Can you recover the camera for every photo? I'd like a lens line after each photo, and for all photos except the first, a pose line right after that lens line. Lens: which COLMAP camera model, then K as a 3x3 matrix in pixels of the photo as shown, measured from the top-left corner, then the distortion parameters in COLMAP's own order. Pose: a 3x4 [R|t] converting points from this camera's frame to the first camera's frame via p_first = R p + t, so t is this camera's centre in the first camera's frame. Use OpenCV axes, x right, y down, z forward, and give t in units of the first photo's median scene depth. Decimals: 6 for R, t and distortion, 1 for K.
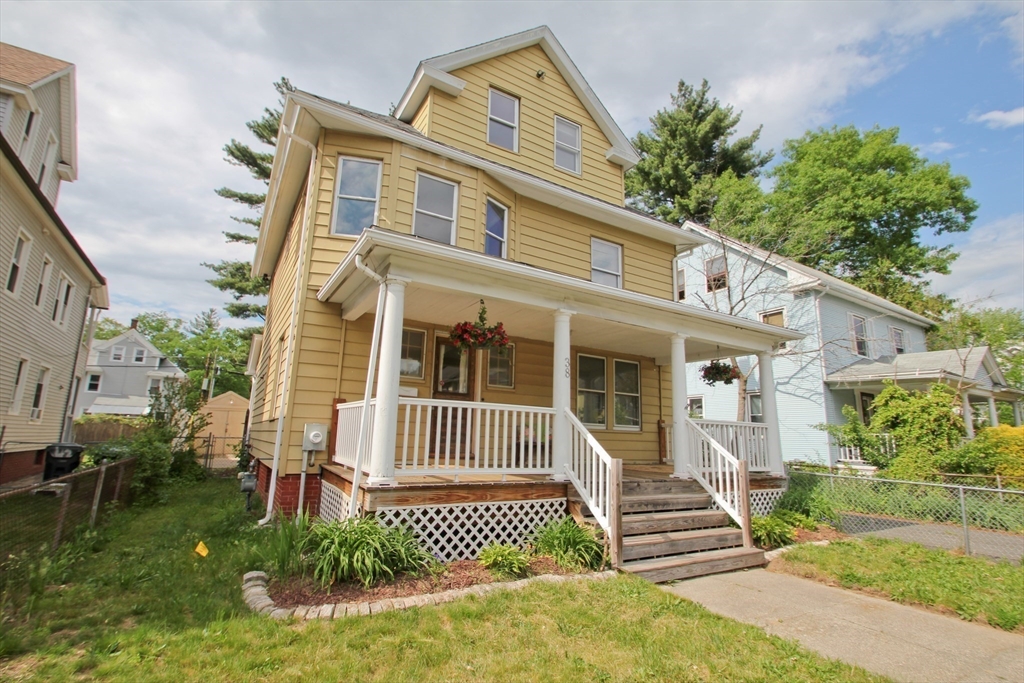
lens RADIAL K [[478.6, 0, 506.5], [0, 478.6, 347.6], [0, 0, 1]] dist [0.009645, -0.012902]
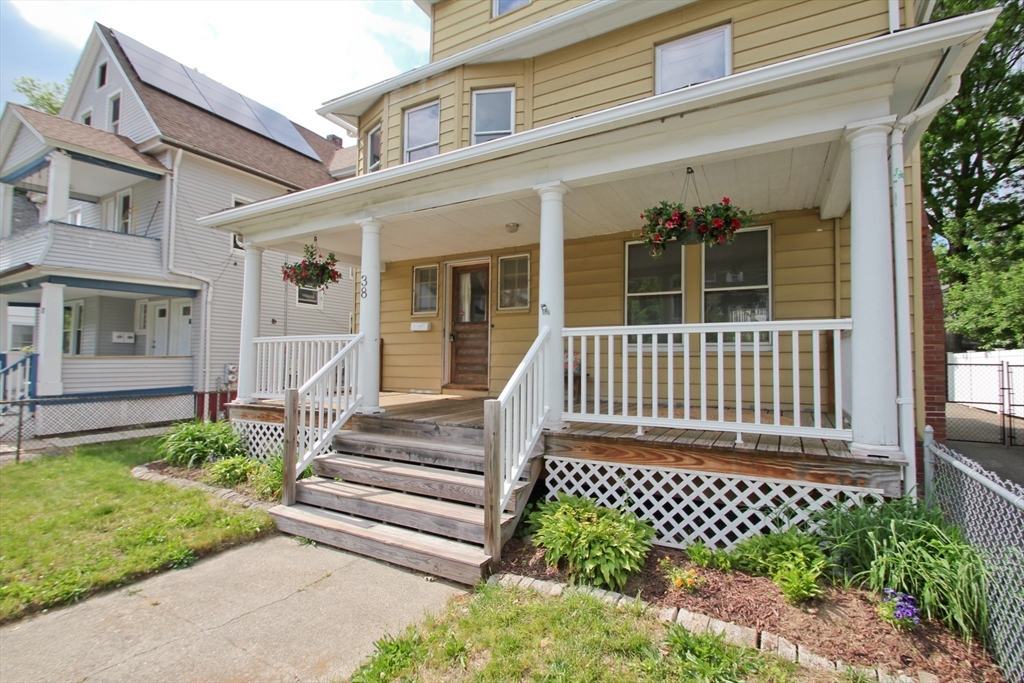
lens RADIAL K [[478.6, 0, 507.7], [0, 478.6, 348.2], [0, 0, 1]] dist [0.009645, -0.012902]
pose [[0.489942, -0.052490, -0.870174, 0.772925], [0.169298, 0.984911, 0.035910, 0.126668], [0.855158, -0.164912, 0.491435, 0.599841]]
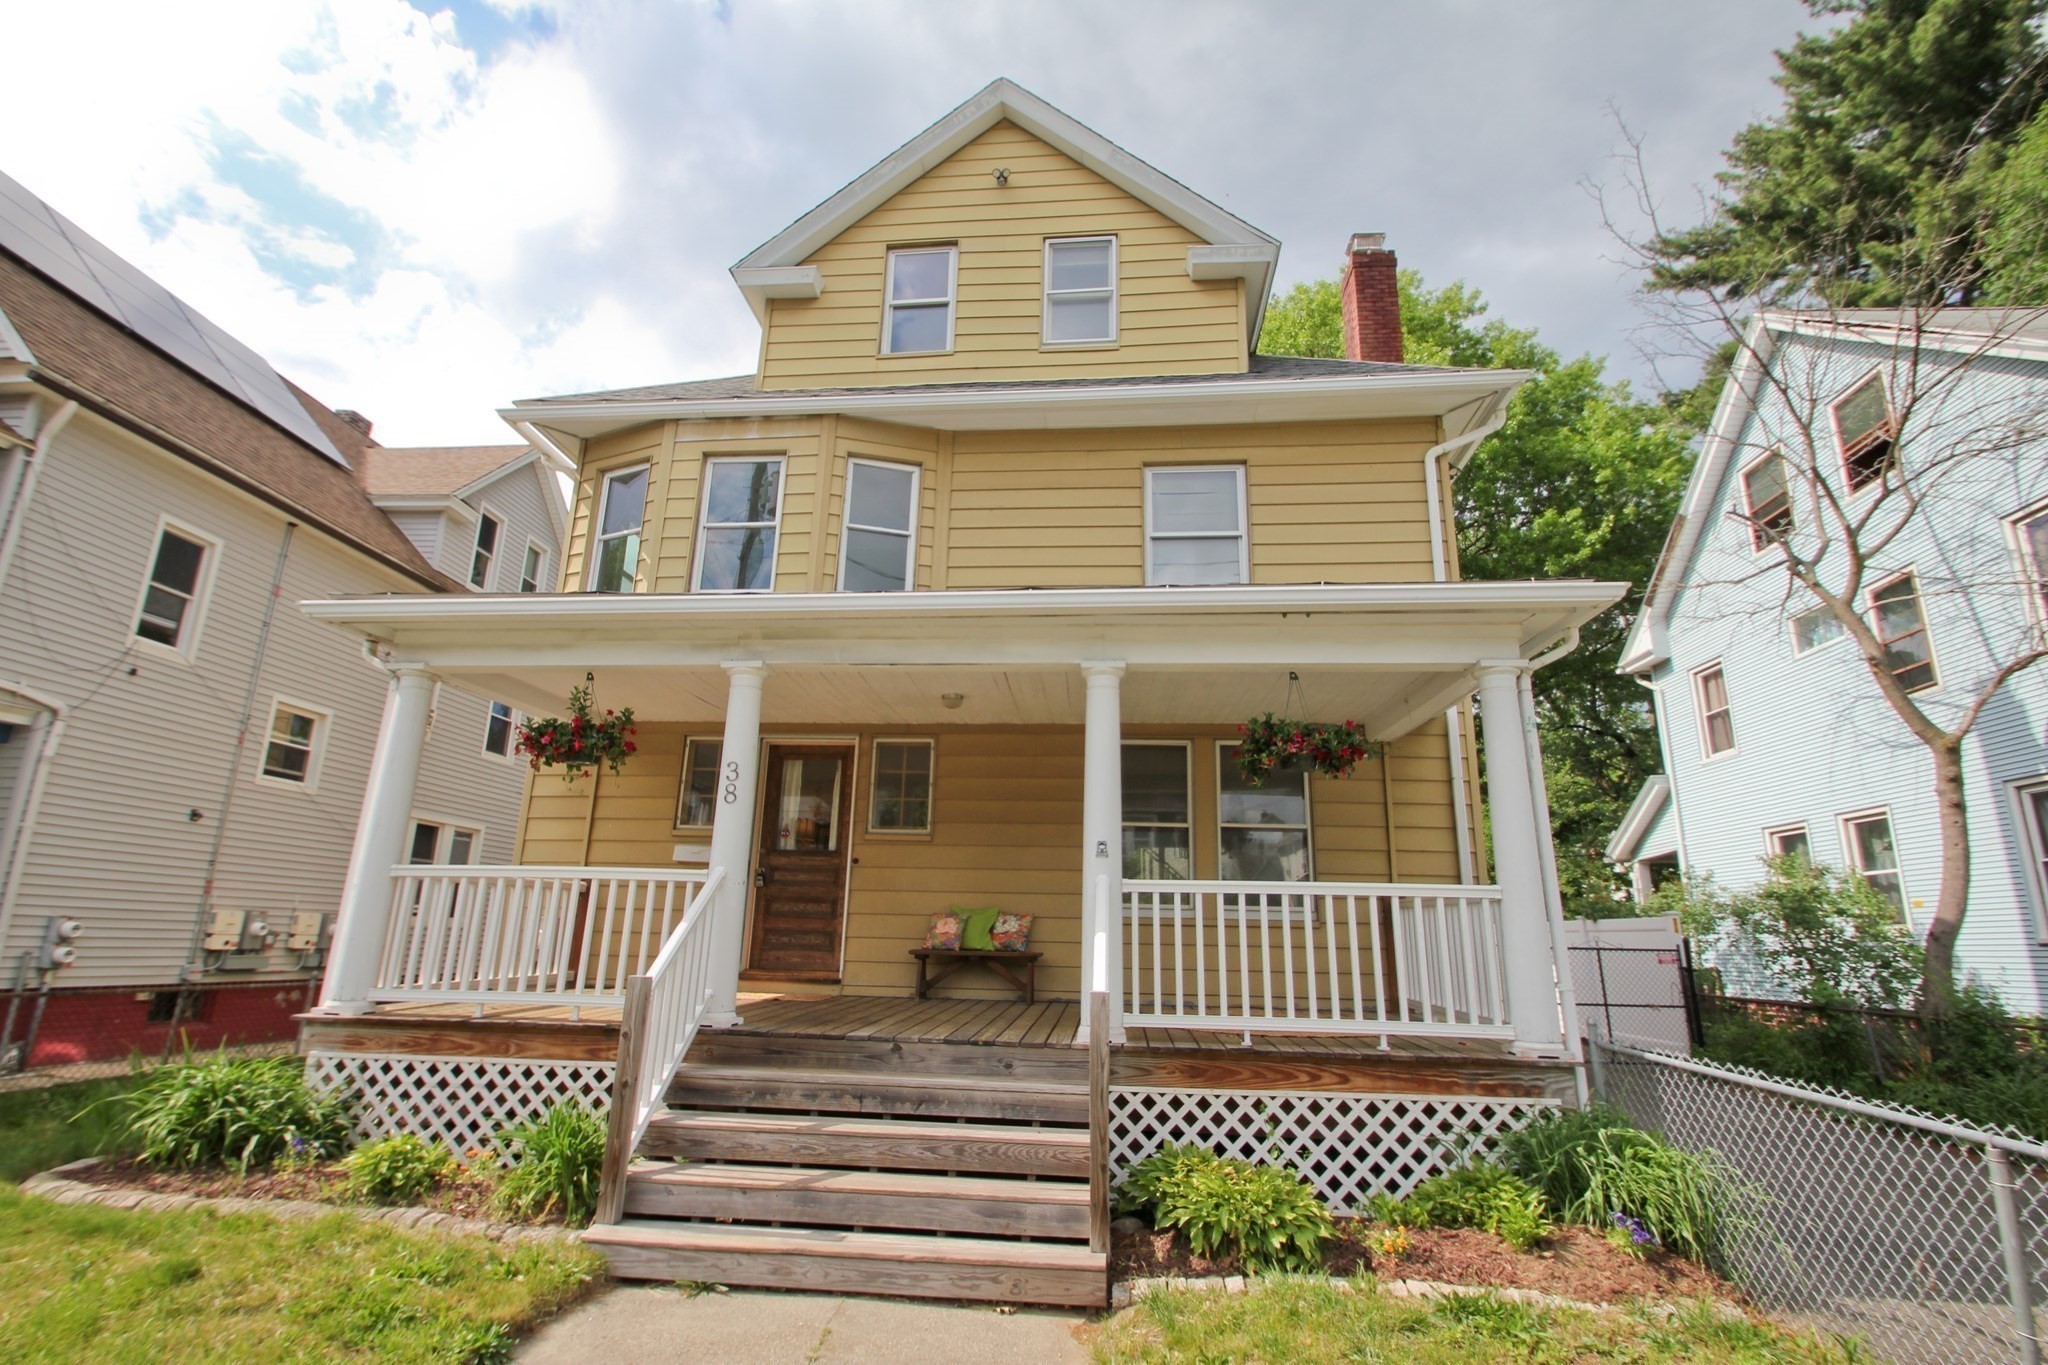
lens RADIAL K [[957.2, 0, 1017.0], [0, 957.2, 691.3], [0, 0, 1]] dist [0.009645, -0.012902]
pose [[0.806422, -0.158101, -0.569814, 0.697644], [0.109812, 0.986874, -0.118408, 0.074045], [0.581055, 0.032914, 0.813199, 0.303371]]
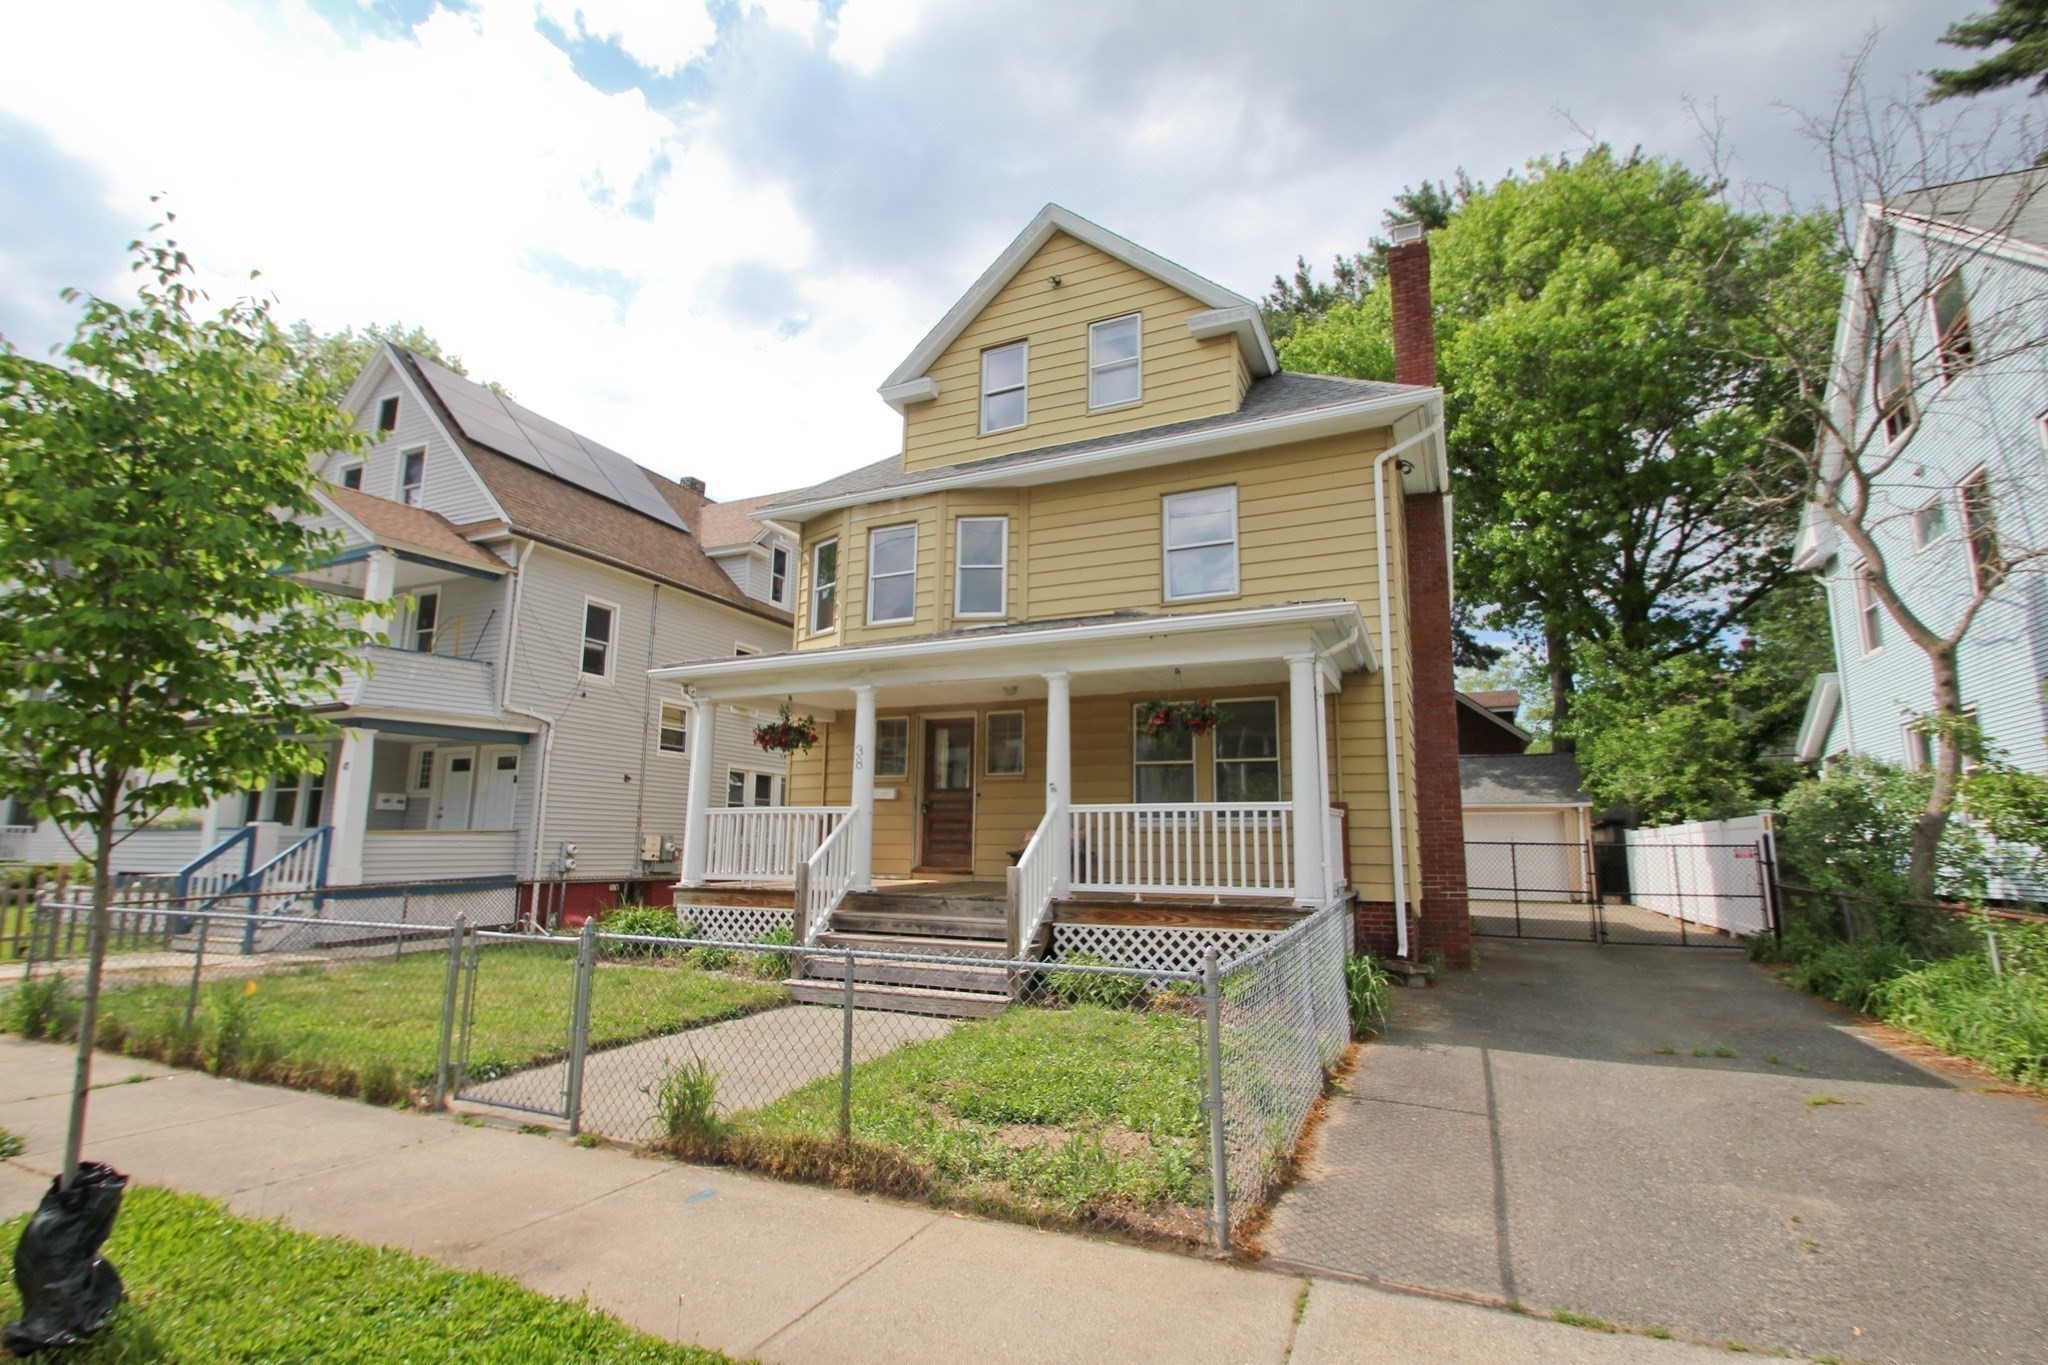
lens RADIAL K [[957.2, 0, 1012.4], [0, 957.2, 695.4], [0, 0, 1]] dist [0.009645, -0.012902]
pose [[0.558404, -0.155203, -0.814922, 1.261174], [0.160887, 0.983953, -0.077151, 0.082907], [0.813819, -0.088029, 0.574413, 0.212375]]
